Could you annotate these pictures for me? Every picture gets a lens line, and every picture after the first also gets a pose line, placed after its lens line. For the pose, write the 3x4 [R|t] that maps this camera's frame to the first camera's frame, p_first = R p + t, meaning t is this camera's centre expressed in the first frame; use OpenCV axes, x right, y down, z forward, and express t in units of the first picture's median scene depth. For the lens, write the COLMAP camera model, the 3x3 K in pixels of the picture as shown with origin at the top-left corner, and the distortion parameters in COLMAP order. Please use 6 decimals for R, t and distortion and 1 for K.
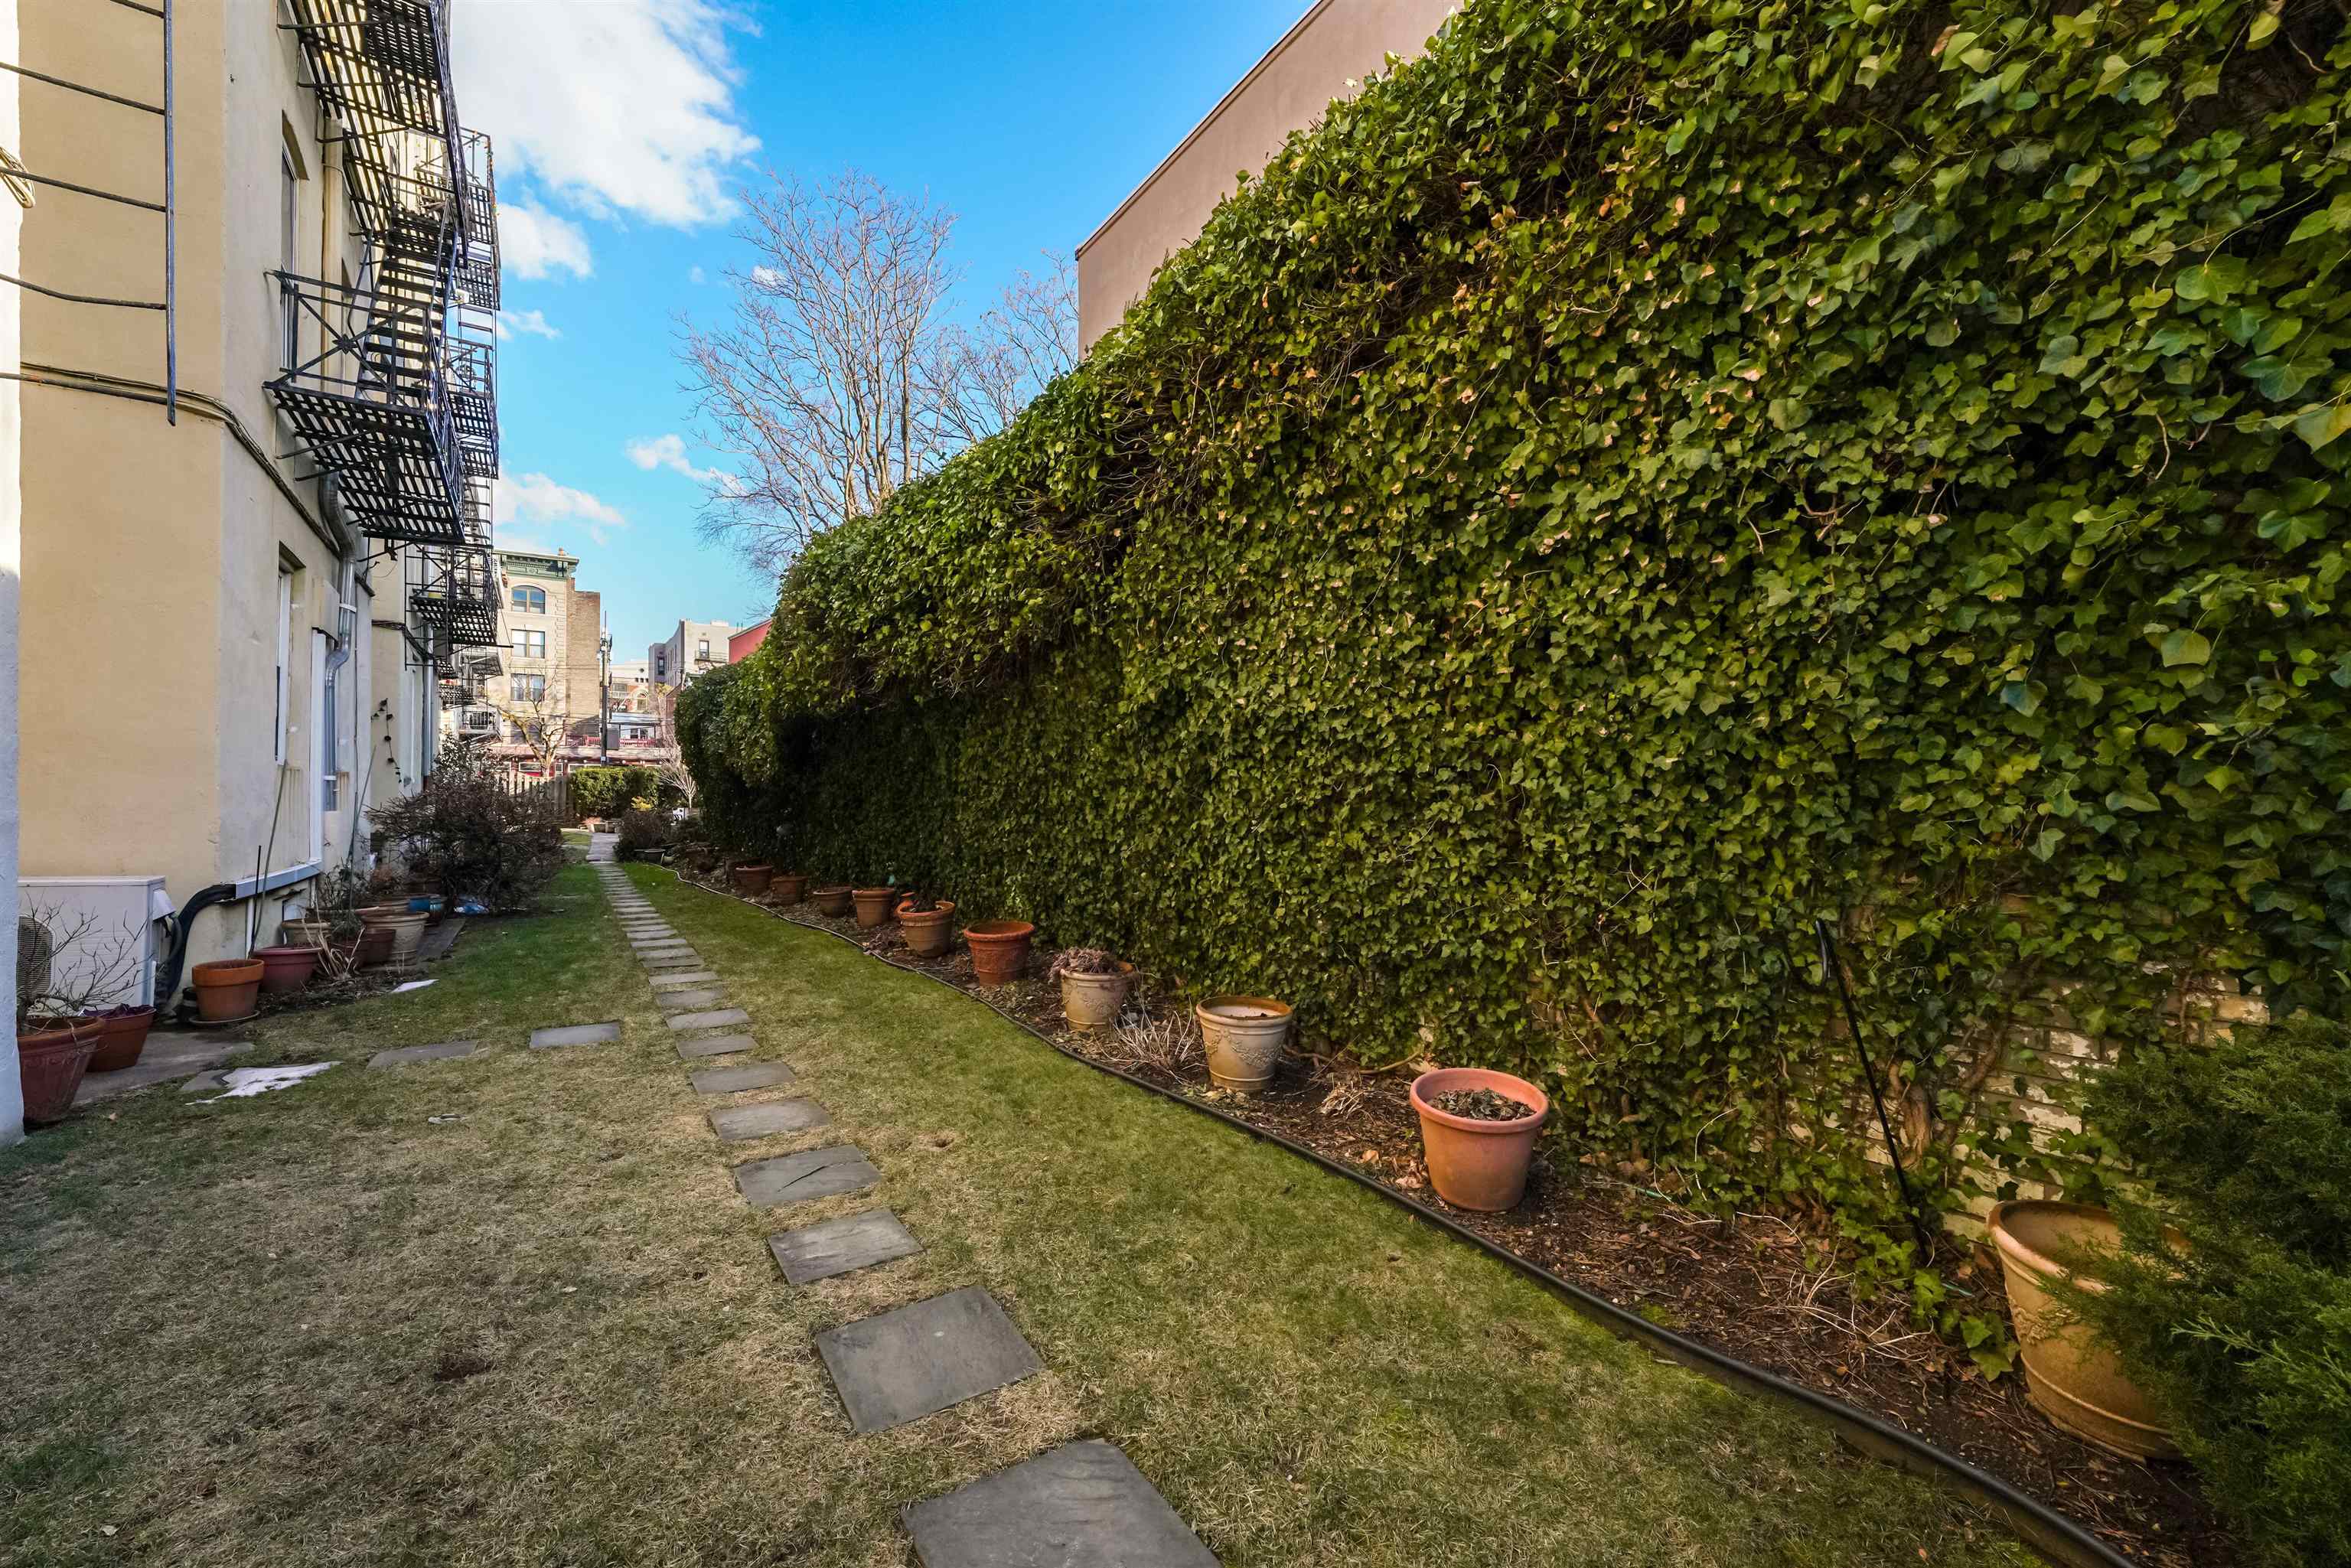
lens RADIAL K [[960.8, 0, 1178.2], [0, 960.8, 796.6], [0, 0, 1]] dist [-0.004974, 0.000759]
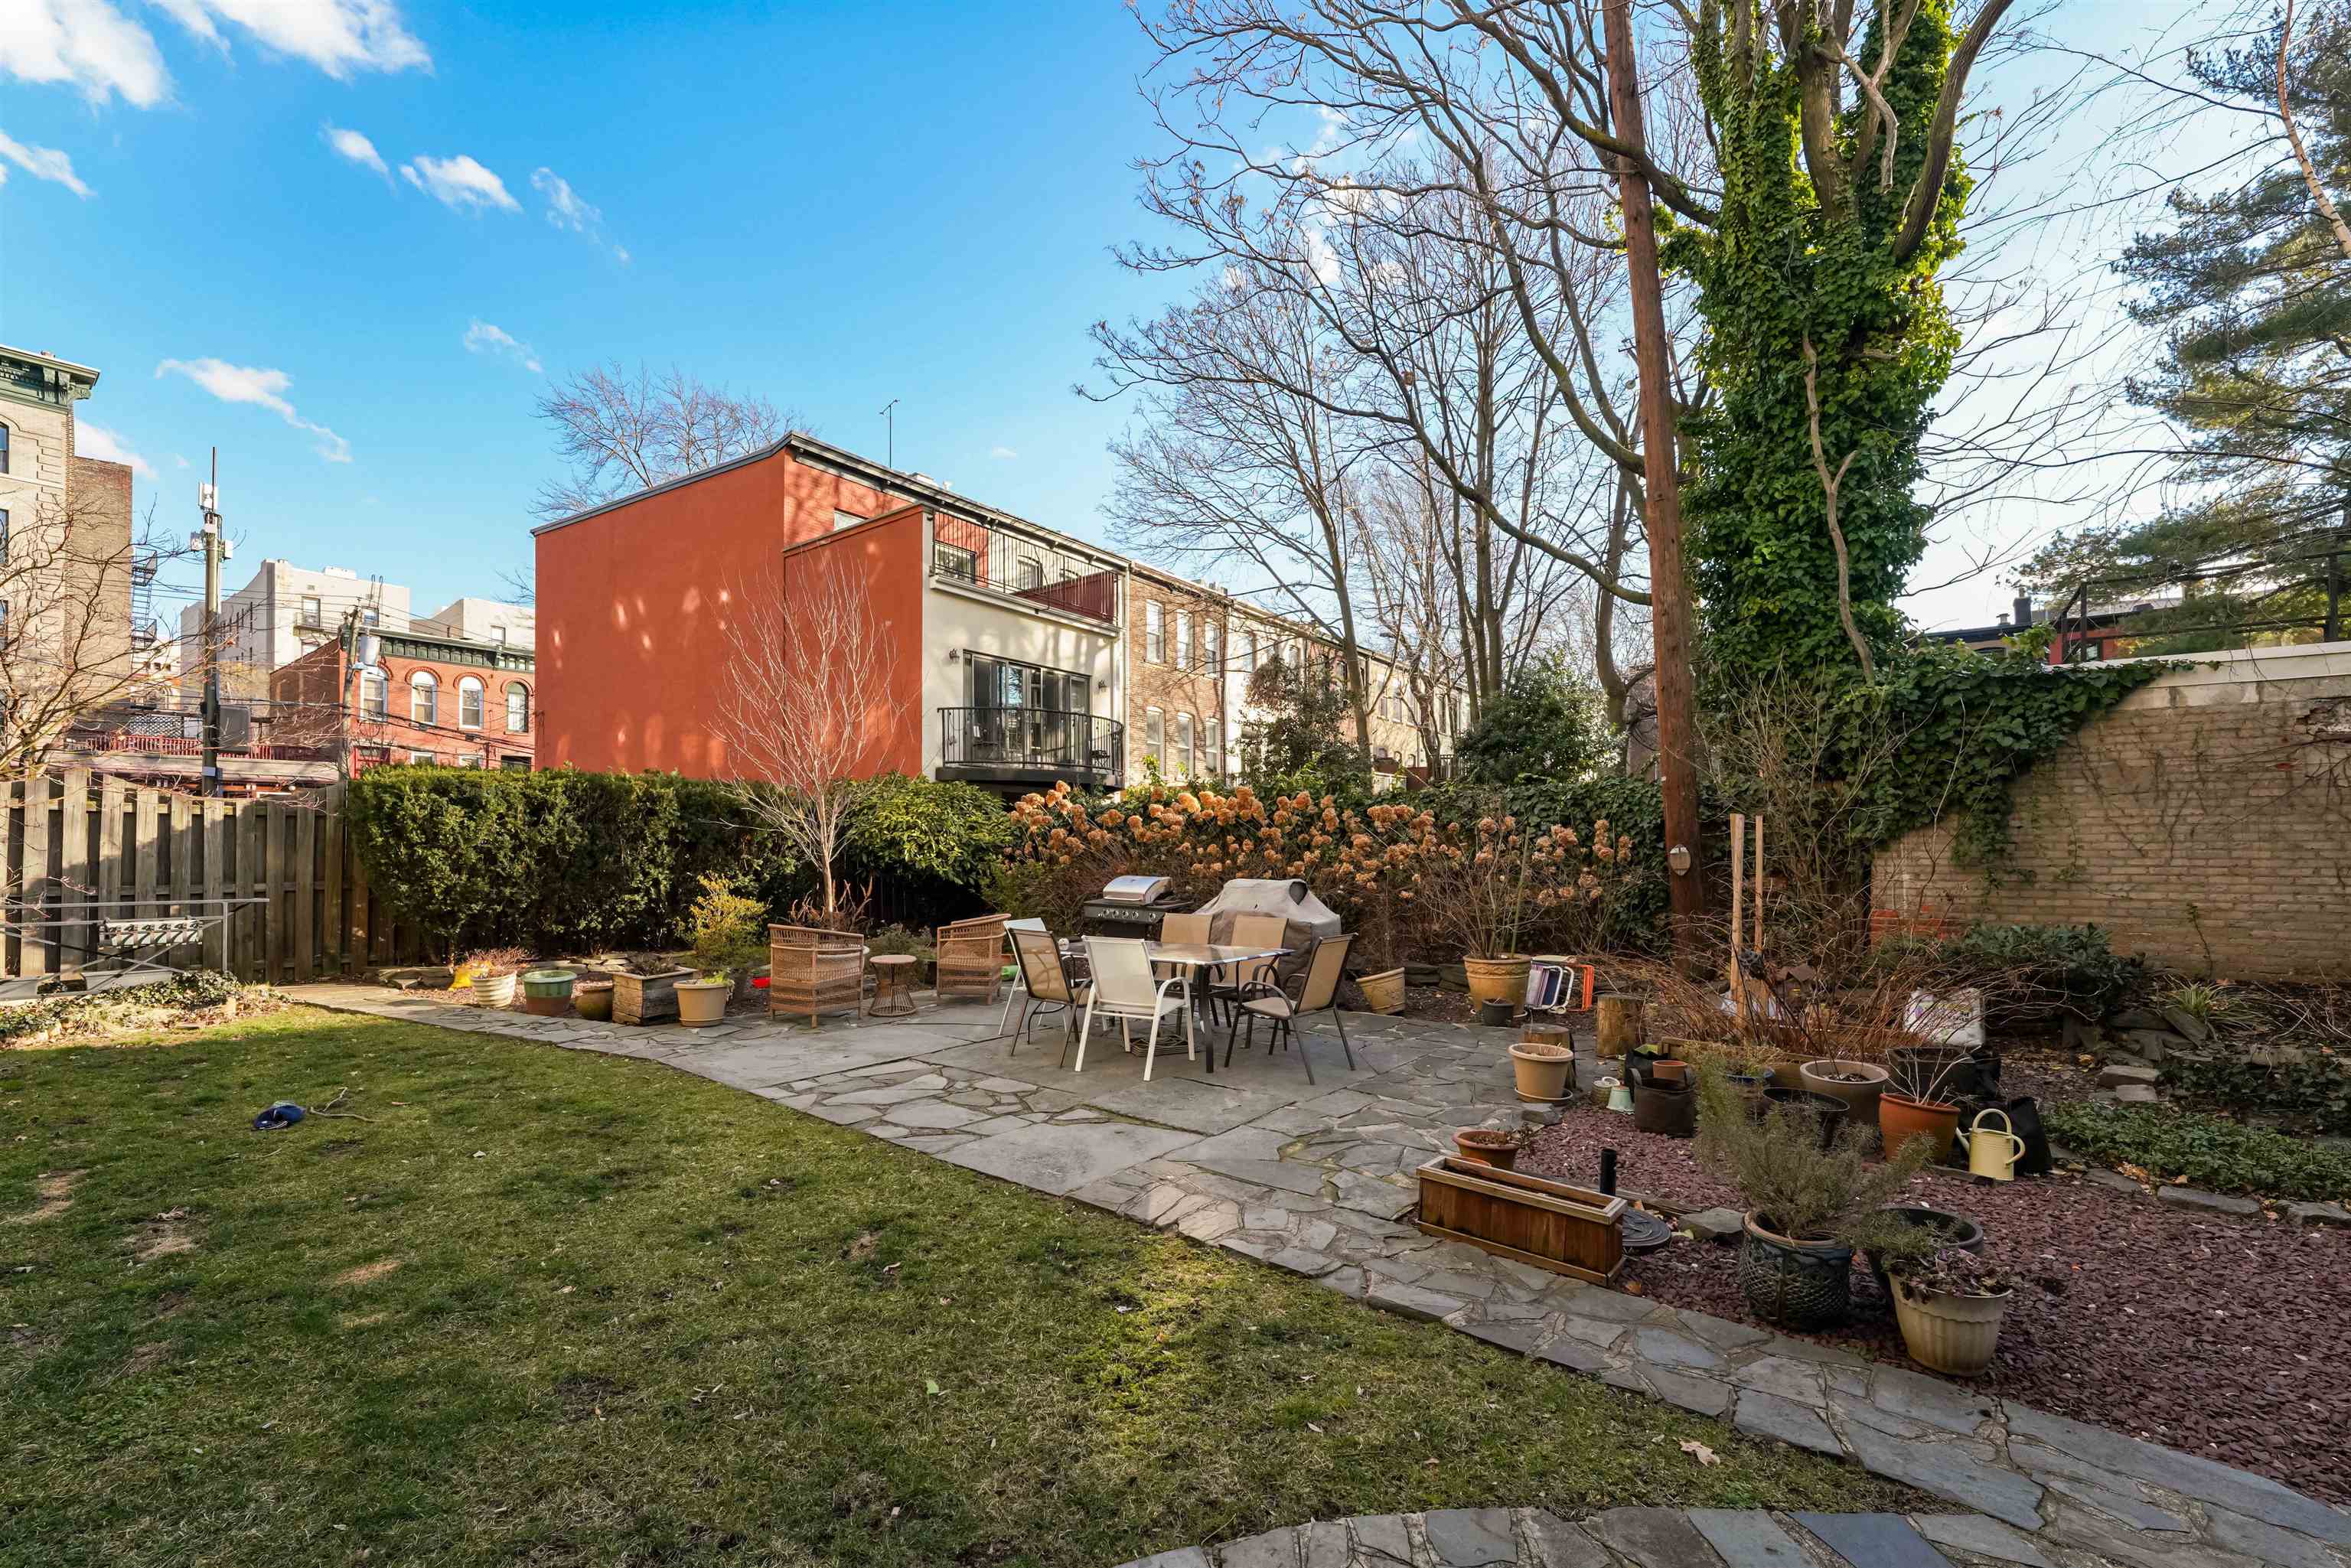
lens RADIAL K [[960.8, 0, 1163.6], [0, 960.8, 842.6], [0, 0, 1]] dist [-0.004974, 0.000759]
pose [[0.944946, -0.003527, 0.327207, -0.270551], [0.003290, 0.999994, 0.001279, -0.004008], [-0.327209, -0.000132, 0.944952, 0.357671]]
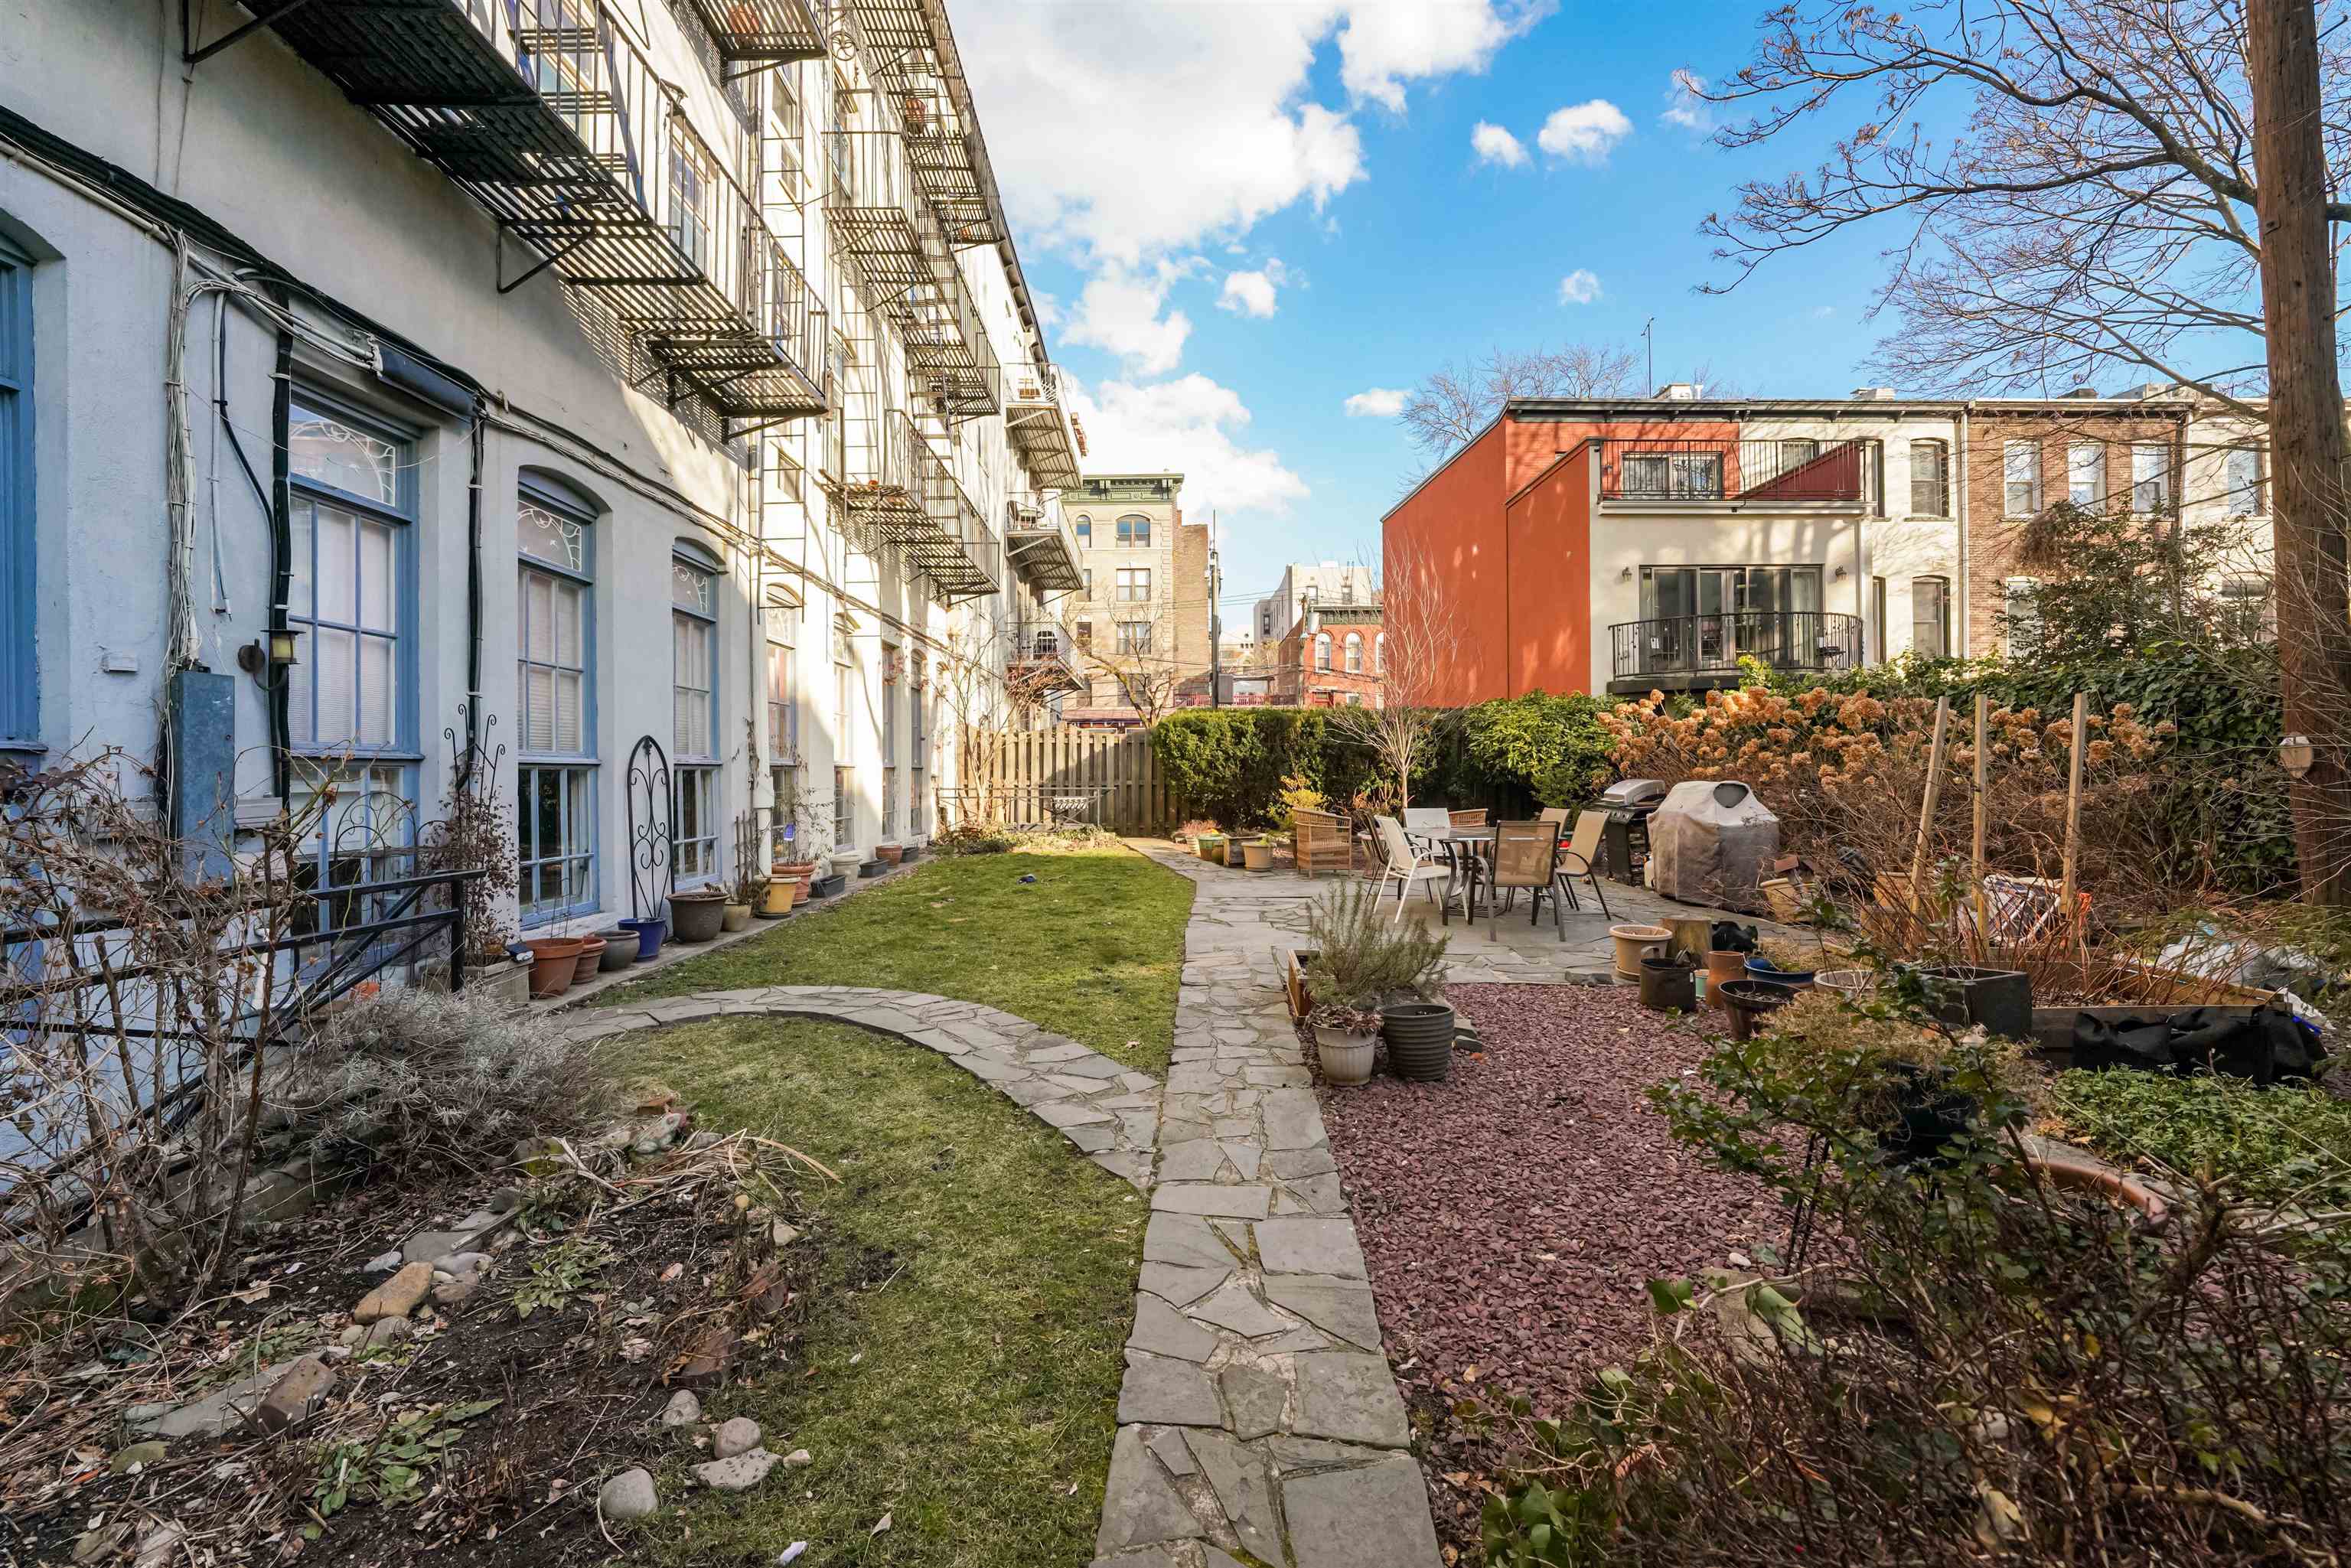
lens RADIAL K [[960.8, 0, 1187.0], [0, 960.8, 769.4], [0, 0, 1]] dist [-0.004974, 0.000759]
pose [[0.843229, -0.011436, -0.537433, -0.196323], [0.014126, 0.999900, 0.000887, -0.001183], [0.537369, -0.008339, 0.843306, 0.325454]]
